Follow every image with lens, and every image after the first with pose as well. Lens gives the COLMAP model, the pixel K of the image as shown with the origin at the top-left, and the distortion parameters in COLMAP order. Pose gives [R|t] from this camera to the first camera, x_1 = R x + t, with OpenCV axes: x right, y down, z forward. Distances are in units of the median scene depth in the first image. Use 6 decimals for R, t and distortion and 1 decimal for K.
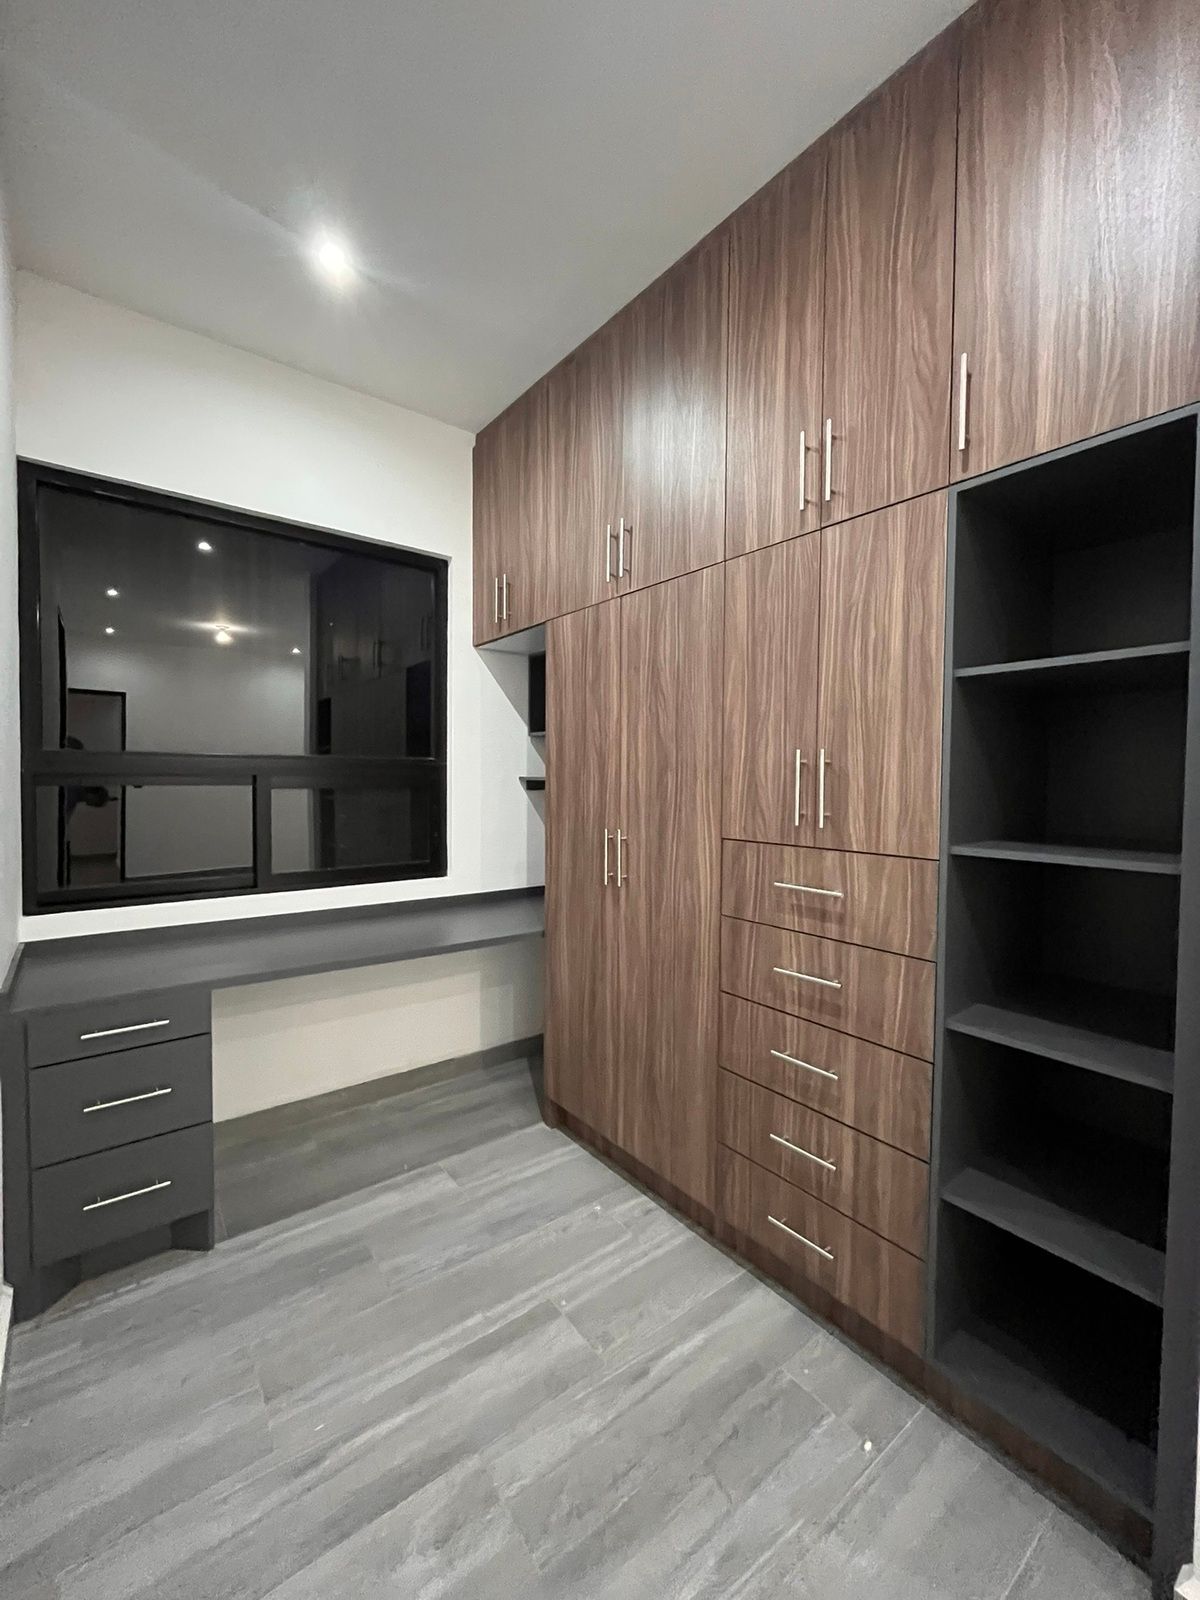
lens RADIAL K [[646.2, 0, 600.0], [0, 646.2, 800.0], [0, 0, 1]] dist [-0.000057, -0.000432]
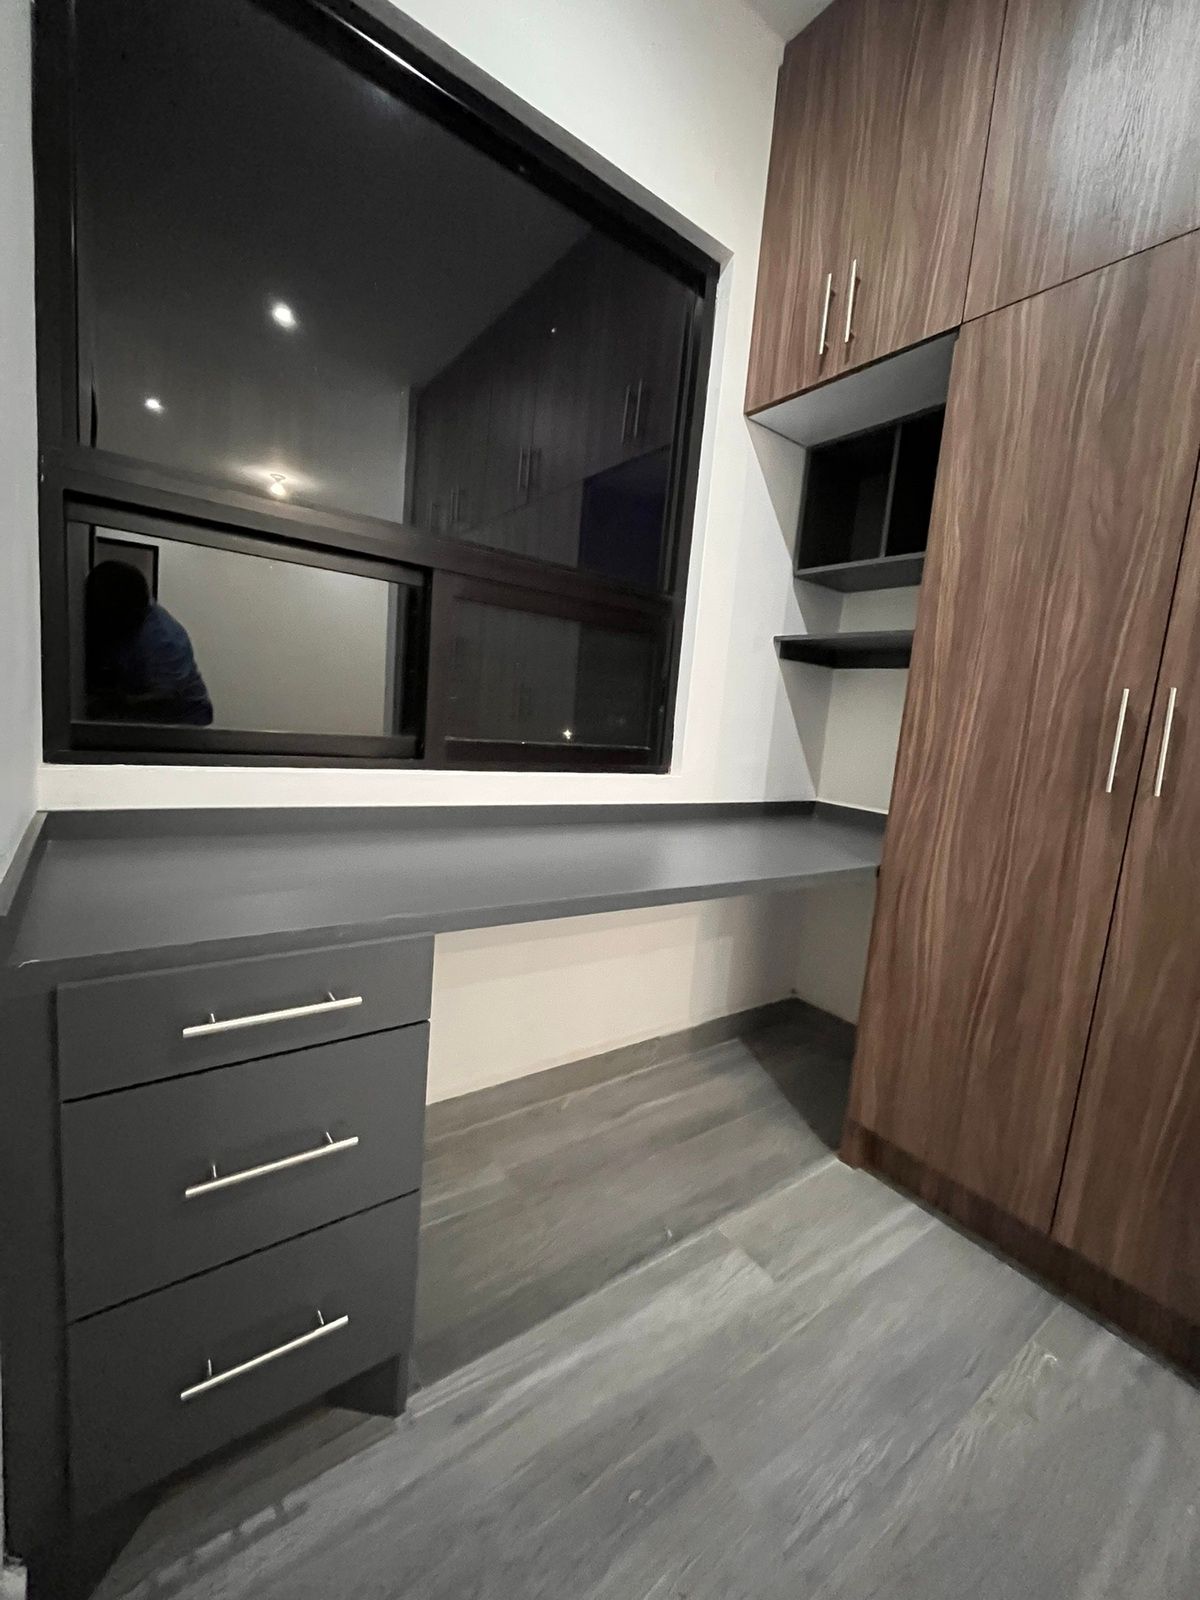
lens RADIAL K [[646.2, 0, 600.0], [0, 646.2, 800.0], [0, 0, 1]] dist [-0.000057, -0.000432]
pose [[0.996504, 0.082402, -0.013773, -0.358947], [-0.080691, 0.992018, 0.096898, 0.104086], [0.021648, -0.095448, 0.995199, 0.401045]]
